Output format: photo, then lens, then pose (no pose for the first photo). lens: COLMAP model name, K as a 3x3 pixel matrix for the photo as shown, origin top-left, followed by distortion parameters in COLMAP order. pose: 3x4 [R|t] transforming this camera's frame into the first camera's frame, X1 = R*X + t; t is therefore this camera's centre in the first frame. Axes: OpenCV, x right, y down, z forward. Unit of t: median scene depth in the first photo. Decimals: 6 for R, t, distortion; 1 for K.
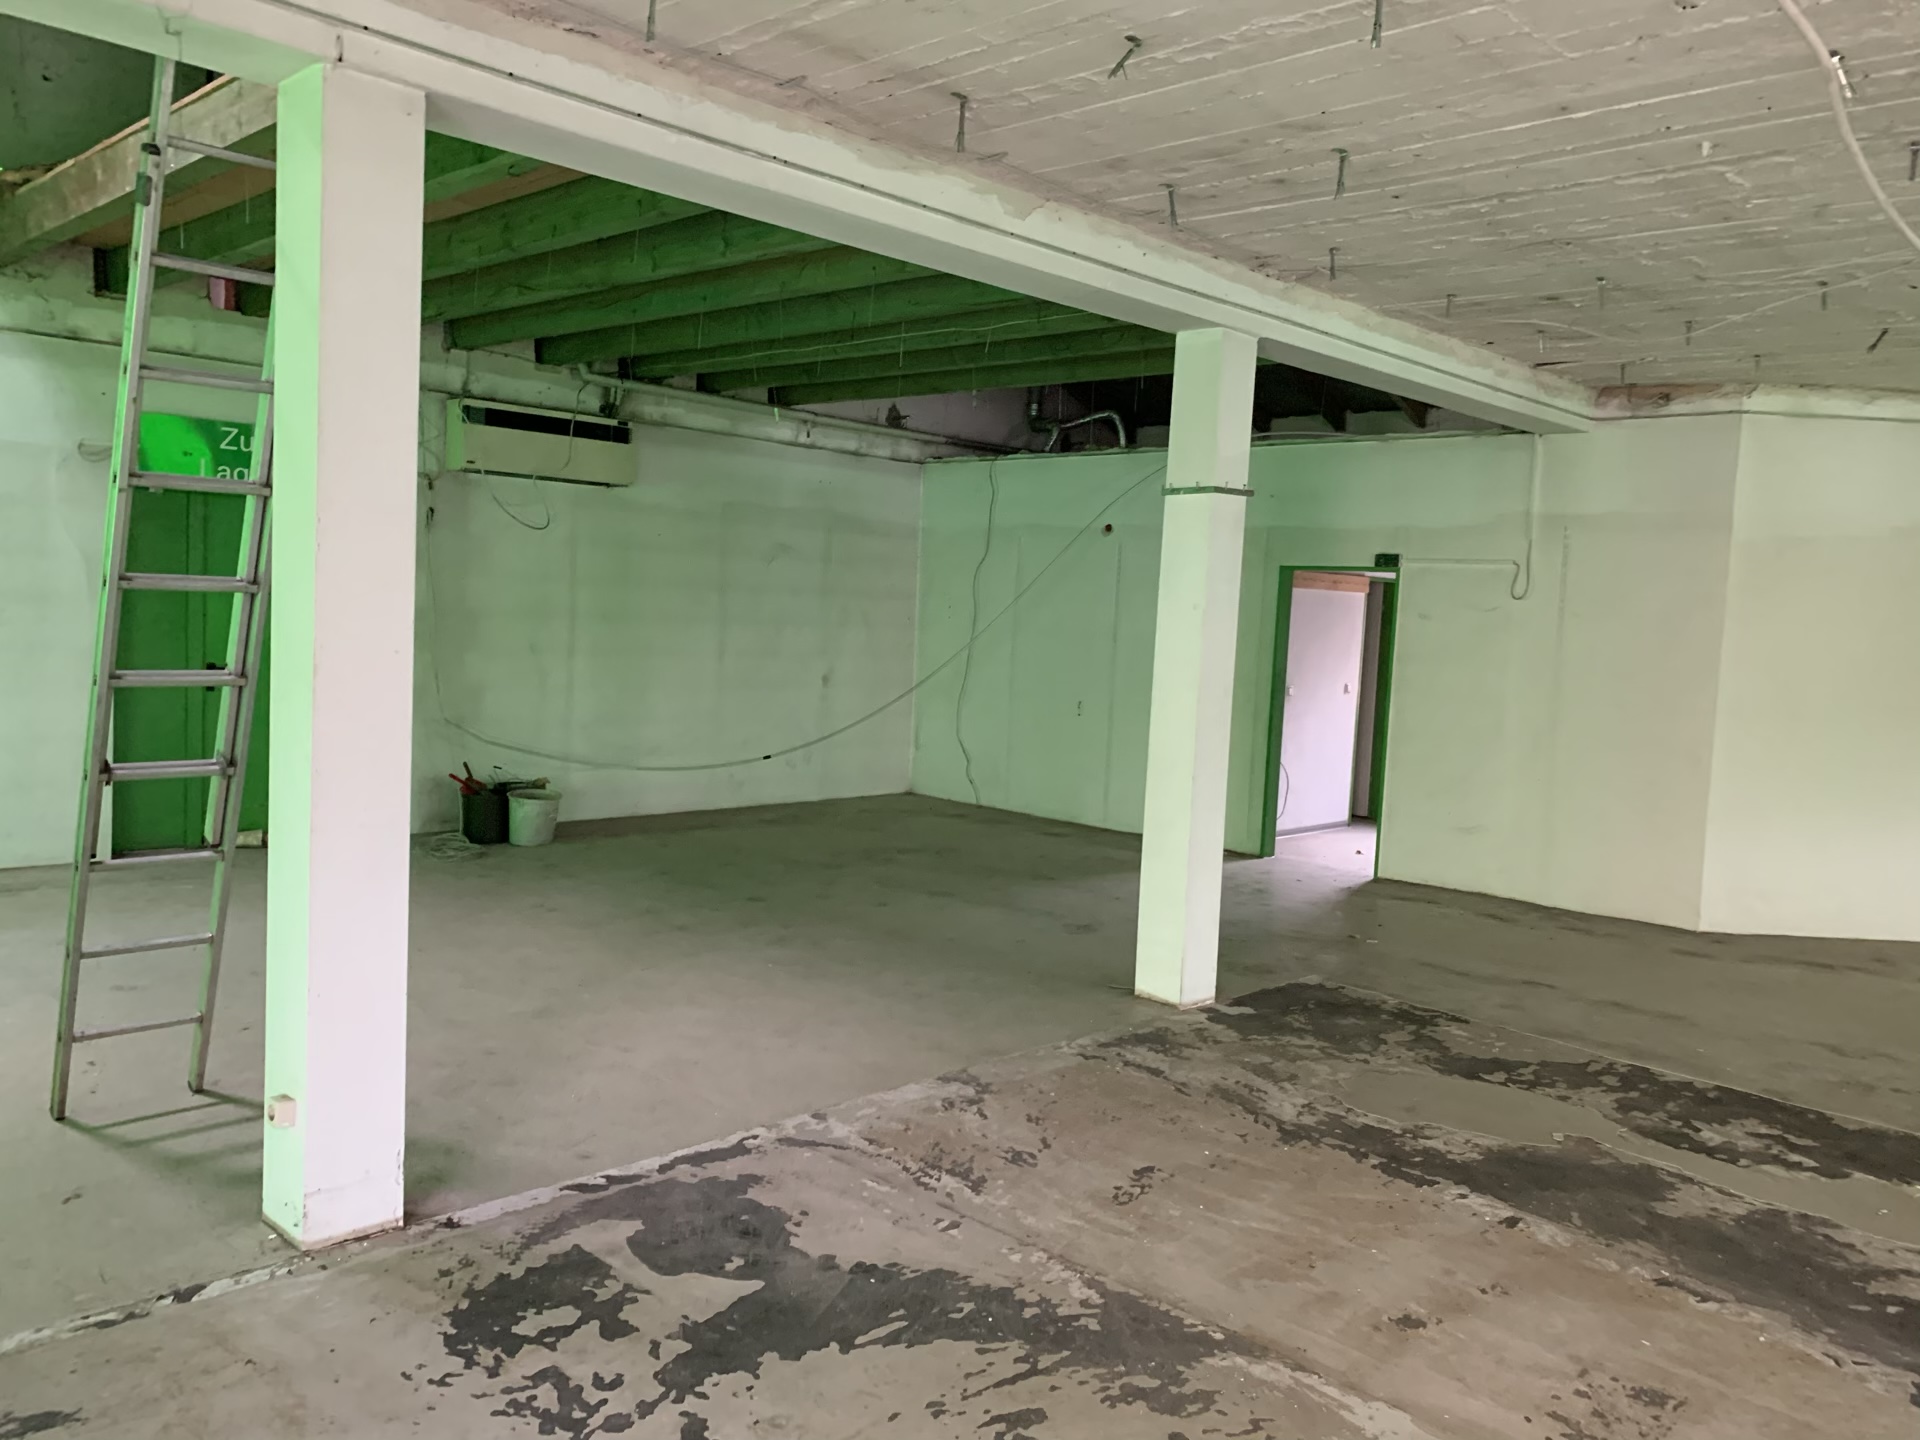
lens RADIAL K [[1472.2, 0, 960.0], [0, 1472.2, 720.0], [0, 0, 1]] dist [0.003191, -0.000629]
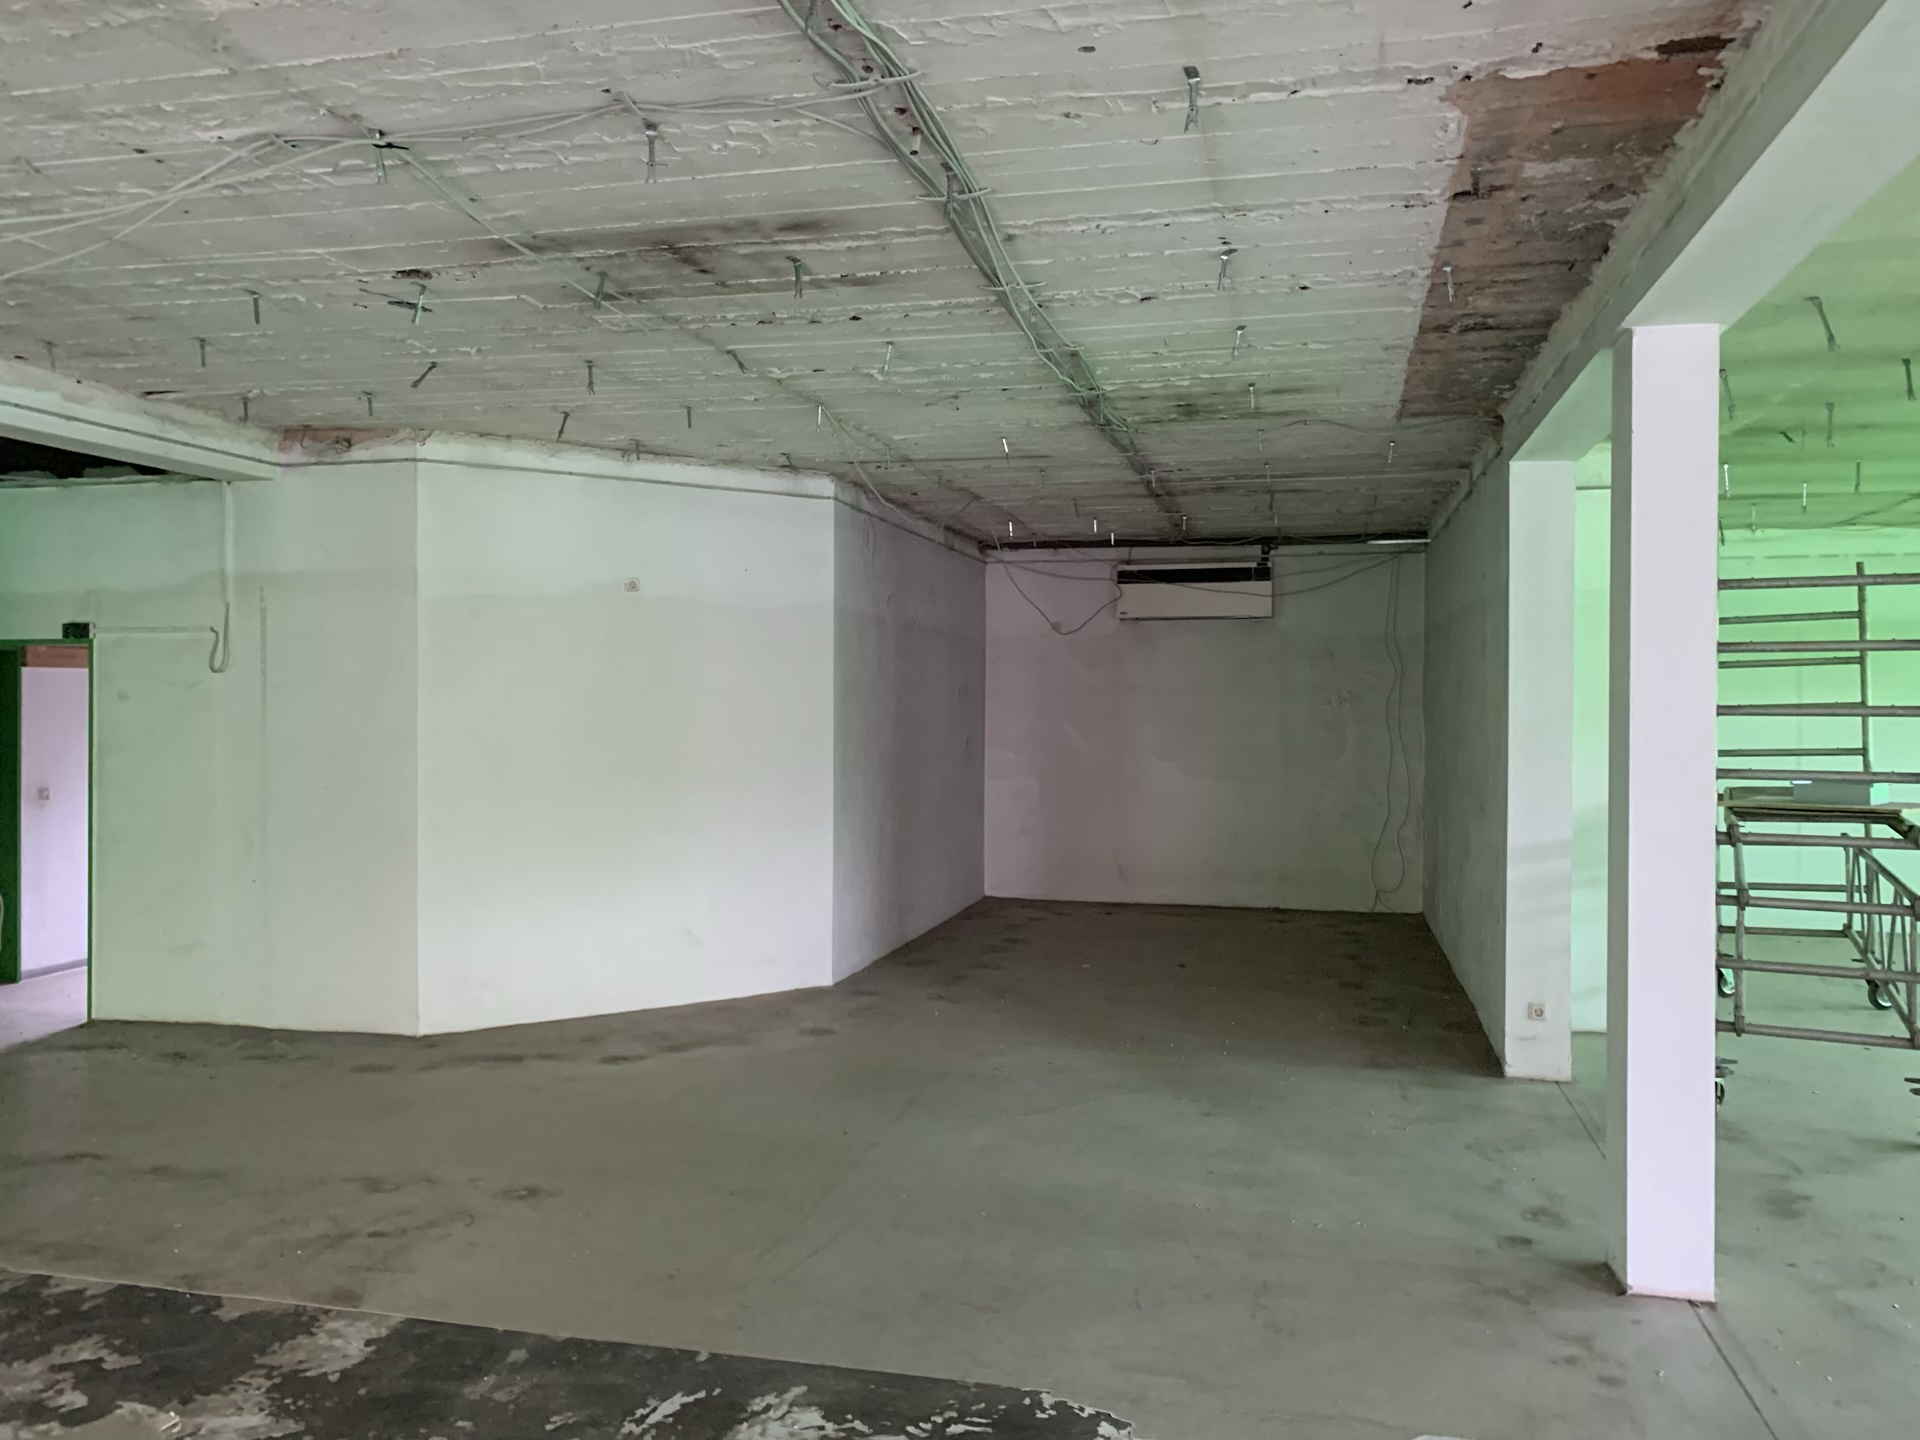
lens RADIAL K [[1475.5, 0, 960.0], [0, 1475.5, 720.0], [0, 0, 1]] dist [0.018836, -0.004214]
pose [[0.857610, -0.053320, 0.511528, 0.339420], [0.079161, 0.996444, -0.028851, 0.004776], [-0.508171, 0.065236, 0.858782, 0.050584]]
